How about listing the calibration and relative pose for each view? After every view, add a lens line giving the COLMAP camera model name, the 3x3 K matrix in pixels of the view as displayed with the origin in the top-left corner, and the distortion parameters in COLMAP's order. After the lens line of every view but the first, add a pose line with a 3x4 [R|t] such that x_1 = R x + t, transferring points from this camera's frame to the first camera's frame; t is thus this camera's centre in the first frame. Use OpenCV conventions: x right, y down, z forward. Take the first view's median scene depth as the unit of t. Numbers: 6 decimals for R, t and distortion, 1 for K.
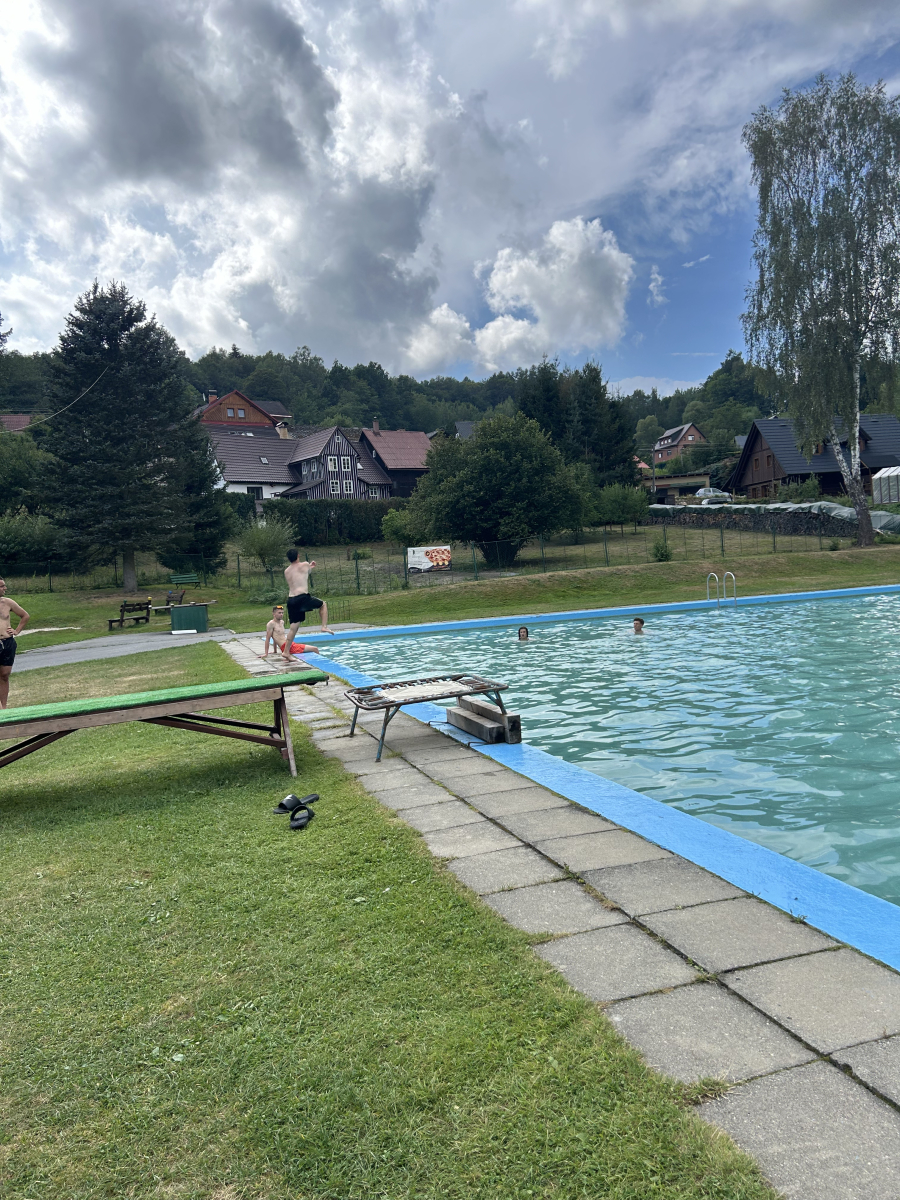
lens RADIAL K [[924.1, 0, 440.0], [0, 924.1, 599.2], [0, 0, 1]] dist [0.077571, -0.091291]
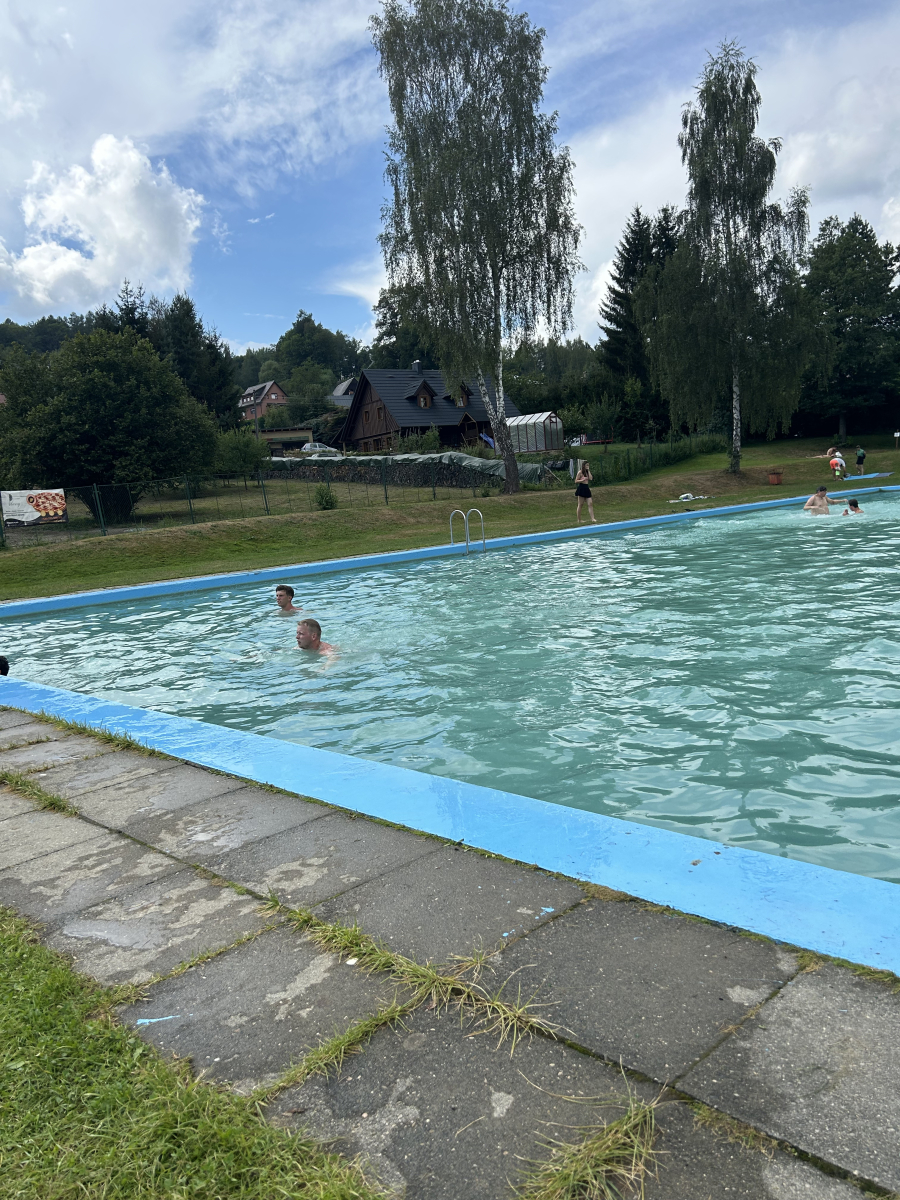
lens RADIAL K [[924.1, 0, 449.8], [0, 924.1, 607.4], [0, 0, 1]] dist [0.077571, -0.091291]
pose [[0.896433, -0.061940, 0.438830, -0.033727], [0.041417, 0.997560, 0.056199, 0.005241], [-0.441240, -0.032203, 0.896811, 0.143508]]
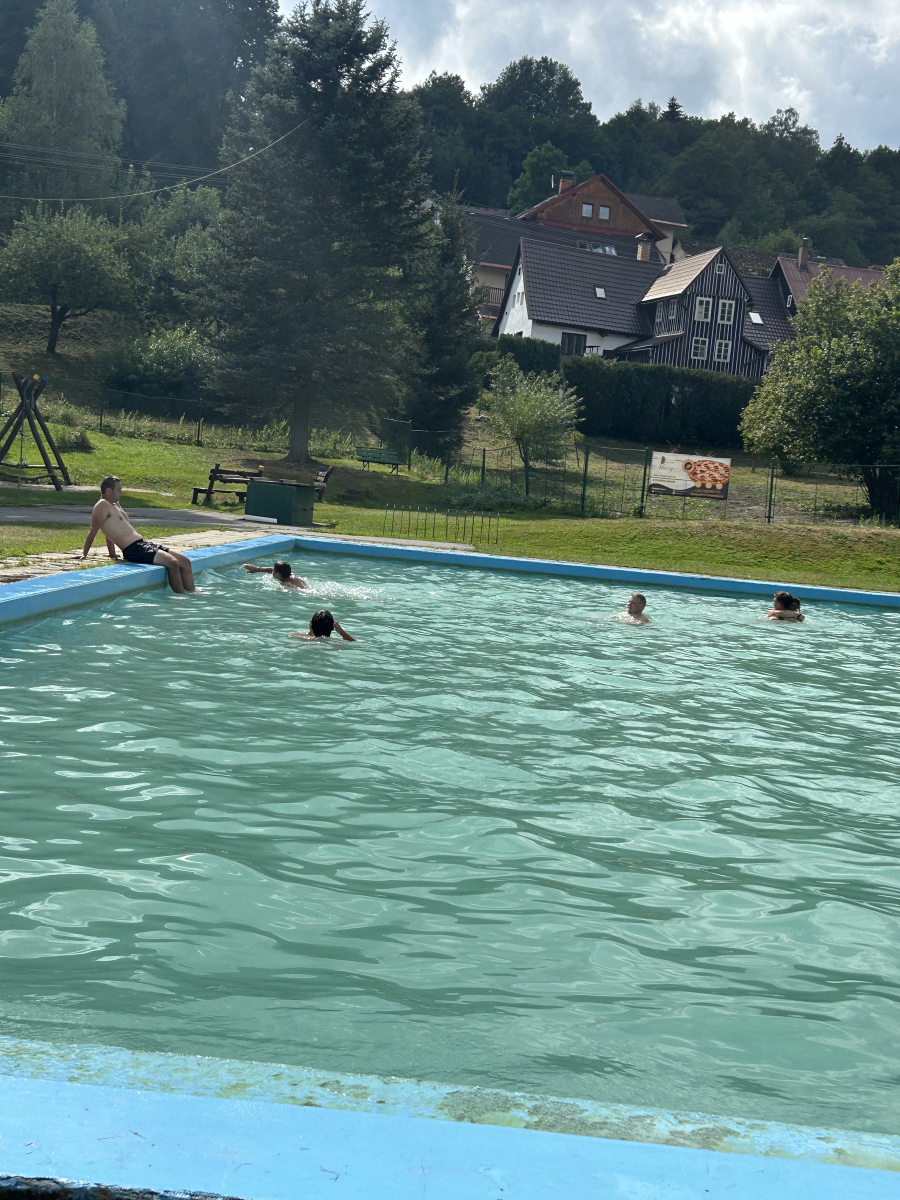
lens RADIAL K [[1539.1, 0, 444.5], [0, 1539.1, 608.5], [0, 0, 1]] dist [0.088573, 0.000000]
pose [[0.930928, 0.181925, -0.316664, 0.130539], [-0.166443, 0.983155, 0.075519, -0.004903], [0.325069, -0.017596, 0.945527, -0.019410]]
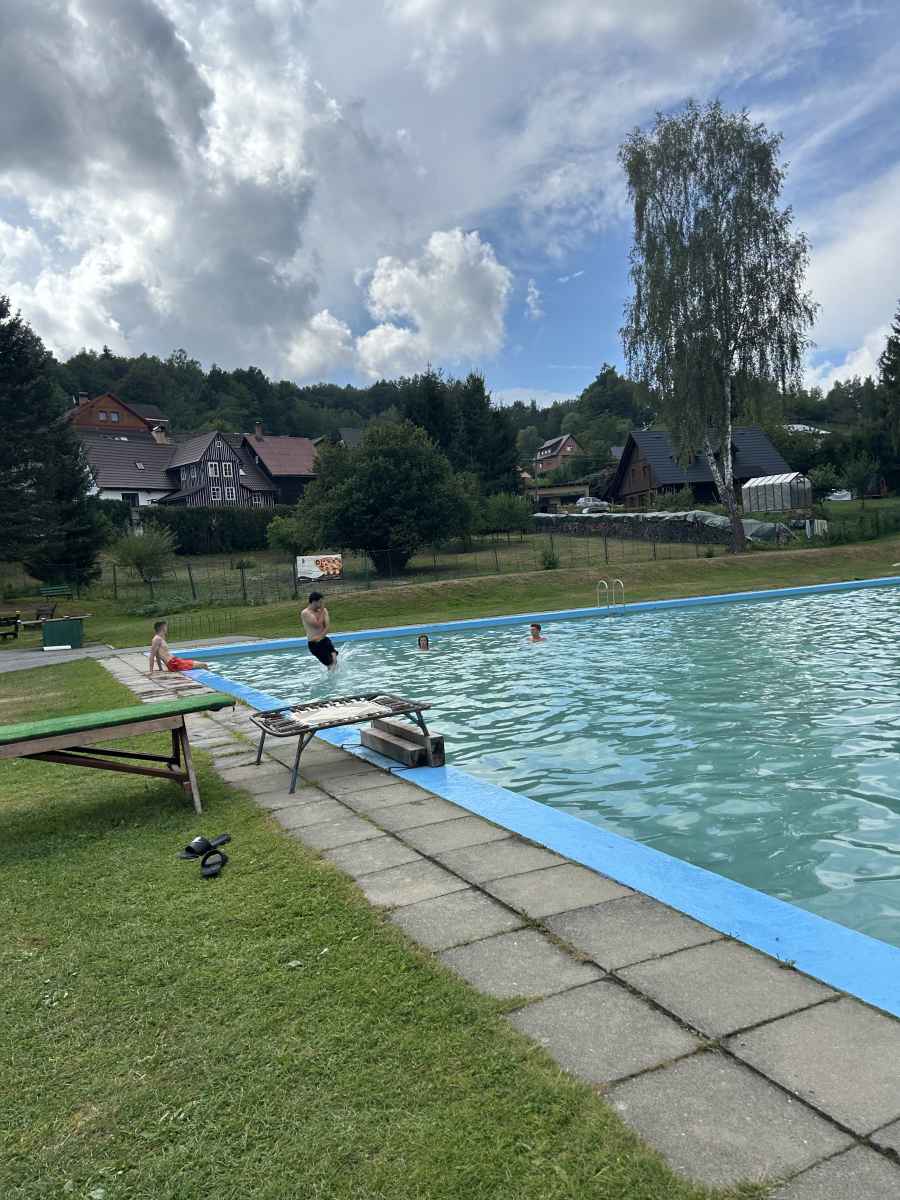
lens RADIAL K [[924.1, 0, 444.7], [0, 924.1, 602.1], [0, 0, 1]] dist [0.077571, -0.091291]
pose [[0.991624, -0.011895, 0.128611, -0.004845], [0.012576, 0.999911, -0.004481, -0.001147], [-0.128547, 0.006061, 0.991685, 0.009237]]
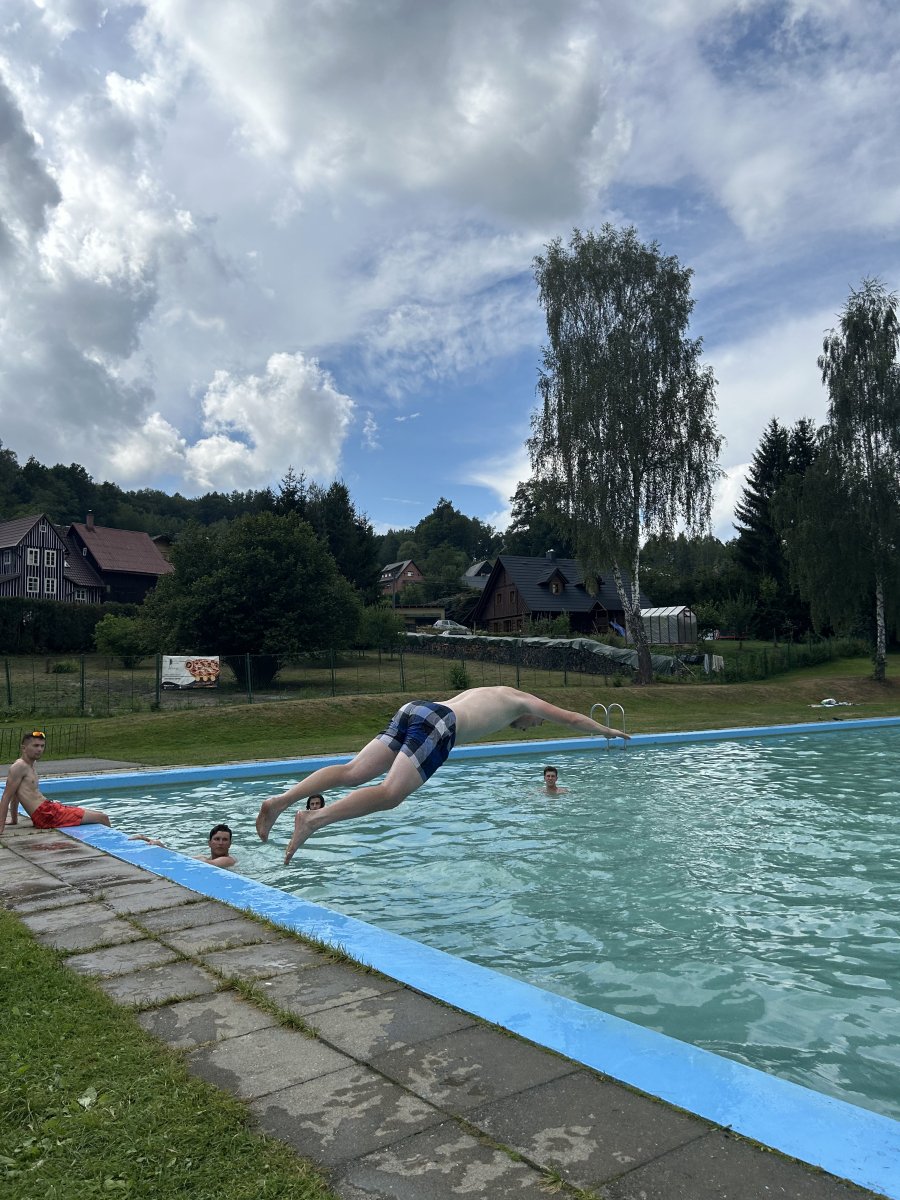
lens RADIAL K [[924.1, 0, 463.9], [0, 924.1, 586.6], [0, 0, 1]] dist [0.077571, -0.091291]
pose [[0.940261, 0.082895, 0.330207, -0.043419], [-0.031465, 0.986913, -0.158155, 0.001022], [-0.338996, 0.138317, 0.930564, 0.142520]]
